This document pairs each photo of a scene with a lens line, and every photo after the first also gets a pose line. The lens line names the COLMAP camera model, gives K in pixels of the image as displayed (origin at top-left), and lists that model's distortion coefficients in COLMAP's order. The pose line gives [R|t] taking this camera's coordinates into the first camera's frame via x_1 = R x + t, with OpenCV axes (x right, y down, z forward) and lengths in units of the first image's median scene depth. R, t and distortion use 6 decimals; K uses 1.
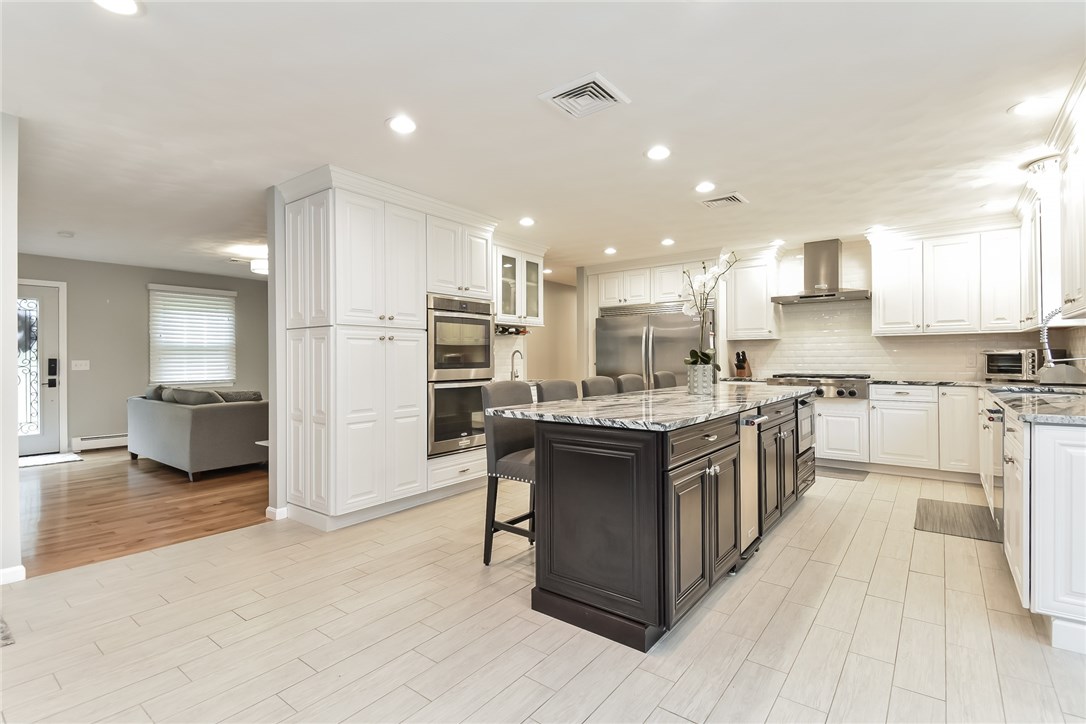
lens RADIAL K [[513.2, 0, 541.6], [0, 513.2, 358.8], [0, 0, 1]] dist [0.020876, -0.016985]
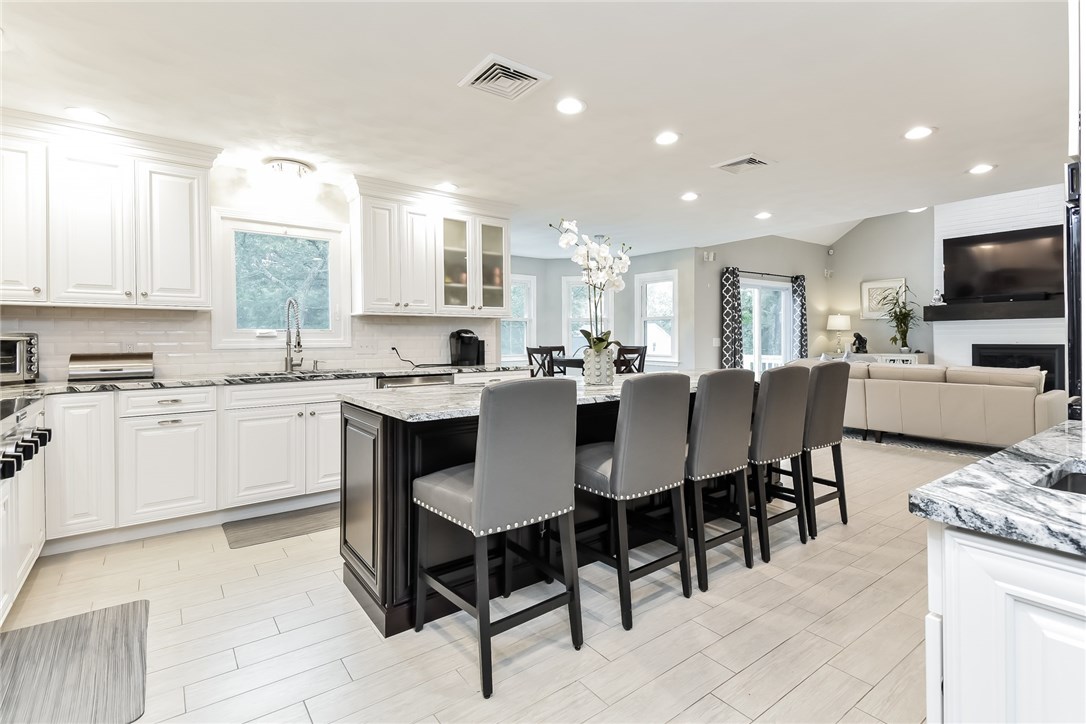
lens RADIAL K [[513.2, 0, 536.1], [0, 513.2, 339.5], [0, 0, 1]] dist [0.020876, -0.016985]
pose [[-0.961762, 0.018508, 0.273262, 0.140558], [0.017356, 0.999827, -0.006633, 0.004639], [-0.273338, -0.001636, -0.961917, 1.516257]]
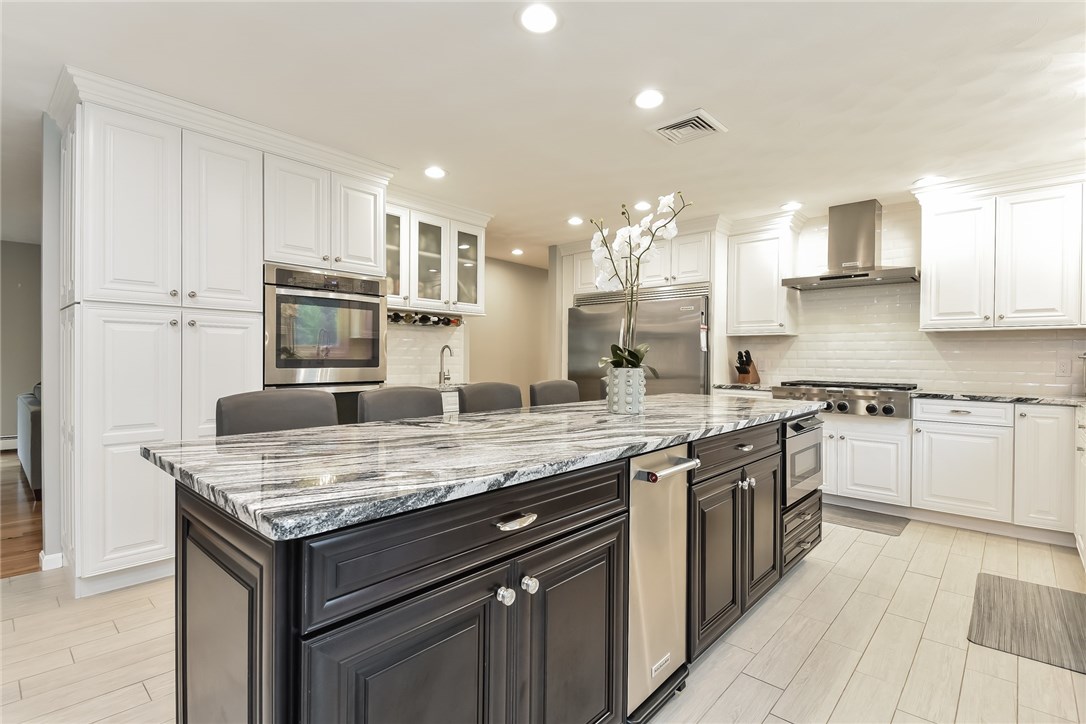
lens RADIAL K [[513.2, 0, 550.8], [0, 513.2, 362.5], [0, 0, 1]] dist [0.020876, -0.016985]
pose [[0.996994, 0.015136, -0.075987, 0.223741], [-0.014383, 0.999842, 0.010442, -0.000766], [0.076133, -0.009318, 0.997054, 0.294949]]
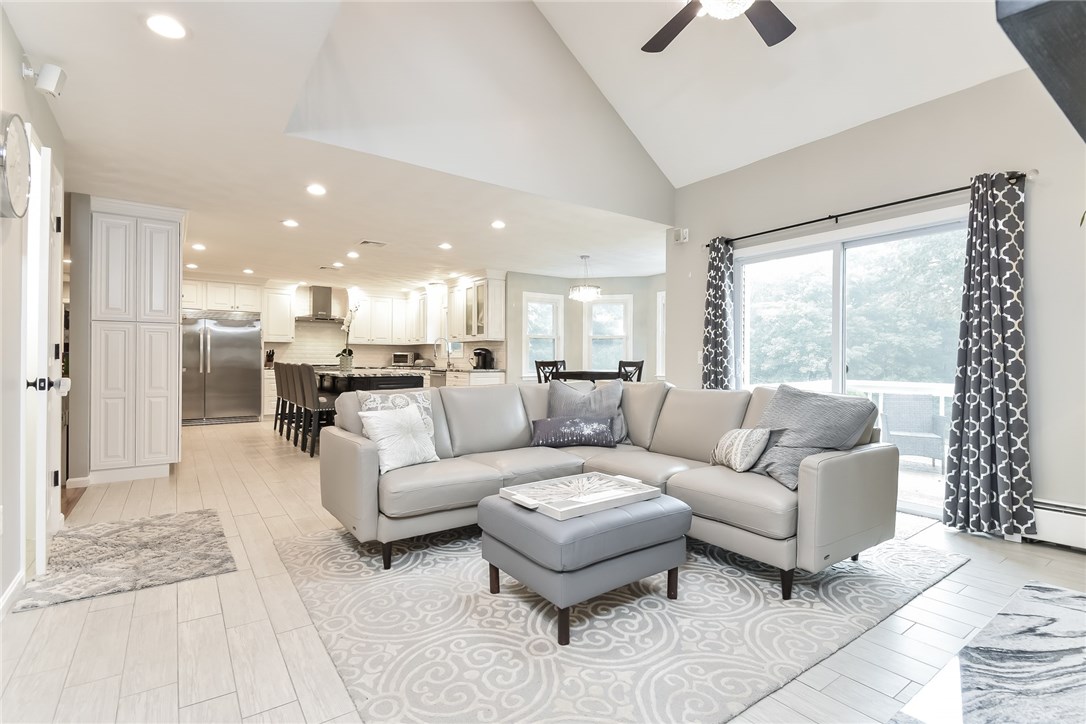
lens RADIAL K [[513.2, 0, 526.8], [0, 513.2, 357.0], [0, 0, 1]] dist [0.020876, -0.016985]
pose [[0.319903, 0.019542, 0.947249, -1.137507], [-0.011788, 0.999792, -0.016645, 0.034554], [-0.947377, -0.005841, 0.320067, -0.259838]]
